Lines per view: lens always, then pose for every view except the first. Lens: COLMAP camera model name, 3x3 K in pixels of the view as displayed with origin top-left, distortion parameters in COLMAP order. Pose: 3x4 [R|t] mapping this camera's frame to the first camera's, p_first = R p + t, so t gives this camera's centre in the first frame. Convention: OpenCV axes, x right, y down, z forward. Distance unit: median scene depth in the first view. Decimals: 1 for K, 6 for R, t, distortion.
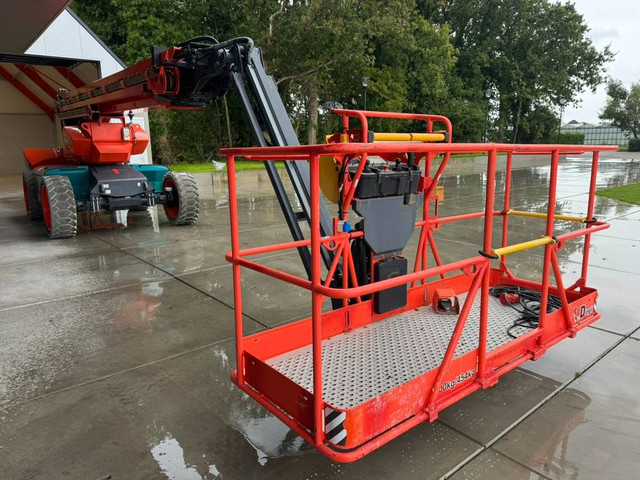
lens RADIAL K [[444.5, 0, 310.4], [0, 444.5, 242.1], [0, 0, 1]] dist [0.074807, -0.095507]
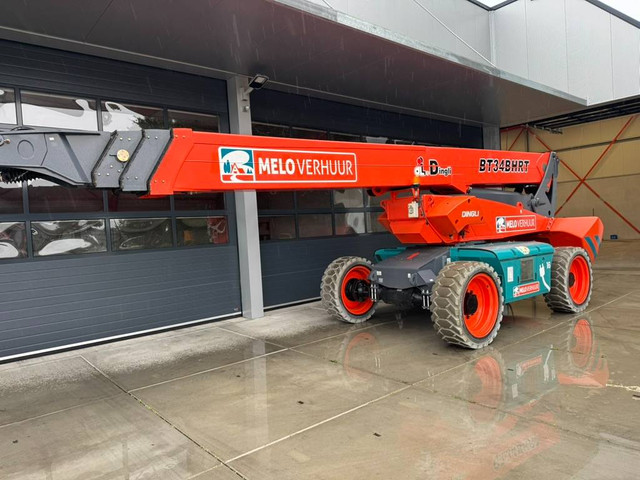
lens RADIAL K [[444.5, 0, 317.0], [0, 444.5, 241.0], [0, 0, 1]] dist [0.074807, -0.095507]
pose [[0.024212, 0.044599, -0.998711, 0.322762], [-0.159628, 0.986359, 0.040178, -0.176983], [0.986880, 0.158450, 0.031001, 0.760296]]
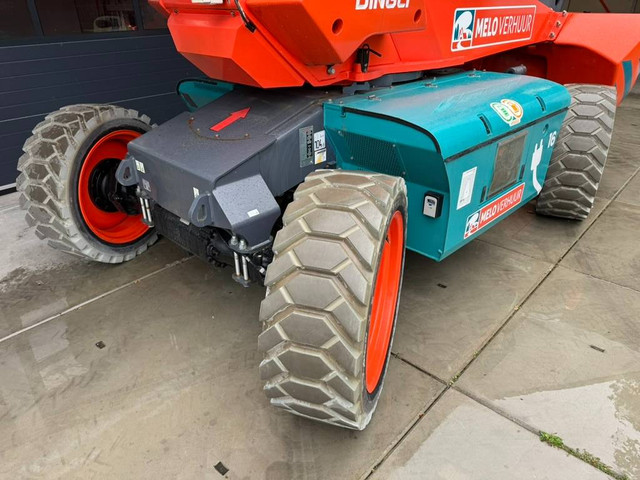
lens RADIAL K [[444.5, 0, 322.6], [0, 444.5, 244.3], [0, 0, 1]] dist [0.074807, -0.095507]
pose [[0.151798, 0.481547, -0.863175, -0.124356], [-0.196374, 0.870579, 0.451143, -0.217430], [0.968708, 0.101023, 0.226715, 0.944095]]
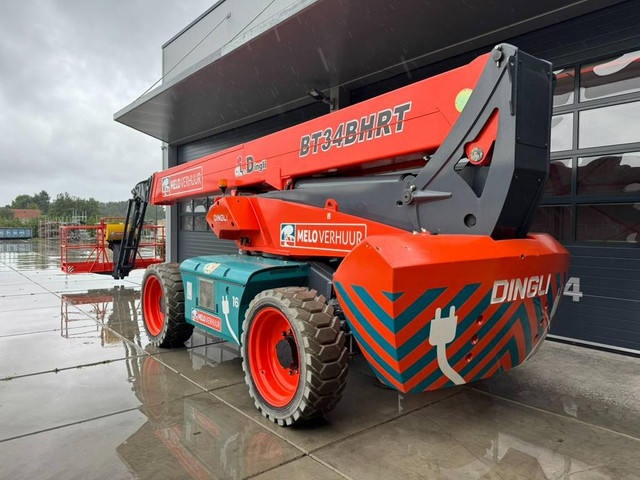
lens RADIAL K [[444.5, 0, 319.9], [0, 444.5, 239.4], [0, 0, 1]] dist [0.074807, -0.095507]
pose [[-0.999452, 0.009761, -0.031621, -0.495104], [0.001746, 0.969735, 0.244154, -0.350577], [0.033047, 0.243965, -0.969221, 1.623067]]
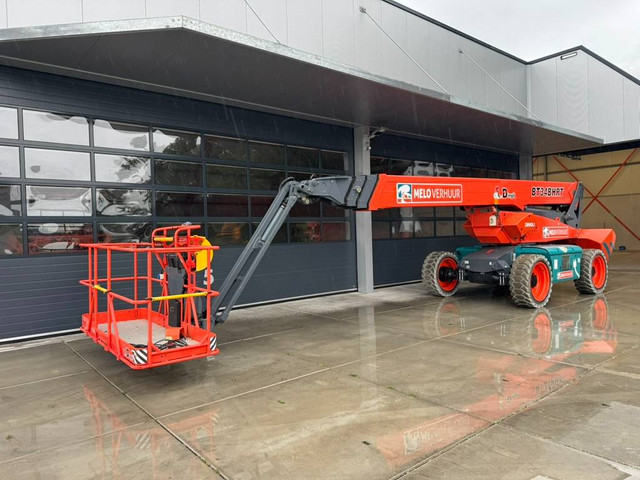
lens RADIAL K [[444.5, 0, 321.5], [0, 444.5, 237.8], [0, 0, 1]] dist [0.074807, -0.095507]
pose [[0.018473, 0.027261, -0.999458, 0.697888], [-0.187915, 0.981909, 0.023309, -0.129151], [0.982012, 0.187383, 0.023261, 0.501407]]
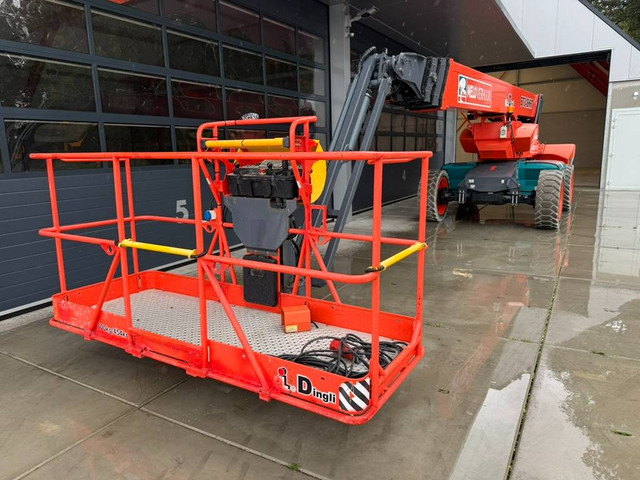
lens RADIAL K [[444.5, 0, 319.6], [0, 444.5, 239.3], [0, 0, 1]] dist [0.074807, -0.095507]
pose [[0.360145, 0.183191, -0.914733, 0.388633], [-0.176620, 0.976186, 0.125960, -0.052230], [0.916025, 0.116196, 0.383924, 0.232518]]
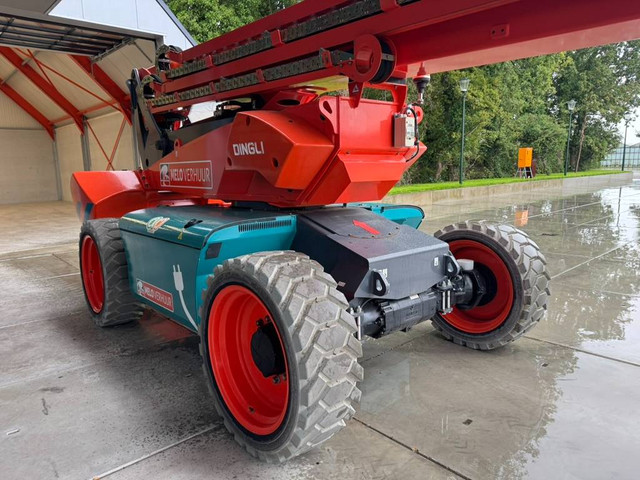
lens RADIAL K [[444.5, 0, 319.4], [0, 444.5, 246.0], [0, 0, 1]] dist [0.074807, -0.095507]
pose [[0.998168, -0.014705, 0.058698, -0.467753], [0.016973, 0.999121, -0.038325, -0.119629], [-0.058082, 0.039251, 0.997540, 0.582920]]
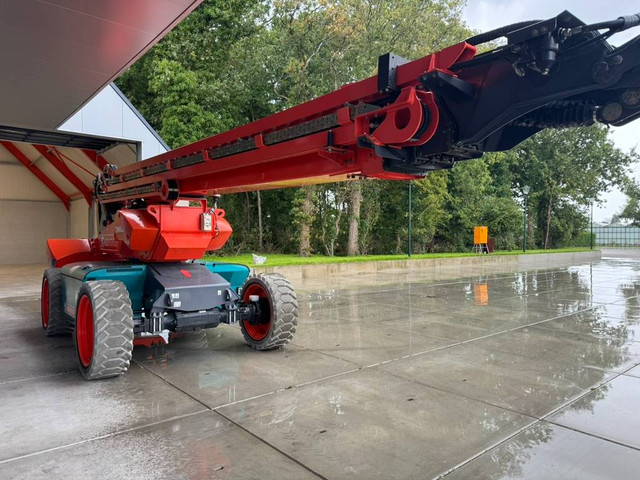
lens RADIAL K [[444.5, 0, 314.2], [0, 444.5, 247.6], [0, 0, 1]] dist [0.074807, -0.095507]
pose [[0.999712, 0.019314, 0.014218, -0.229306], [-0.016255, 0.981568, -0.190421, -0.063408], [-0.017633, 0.190135, 0.981600, 0.287854]]
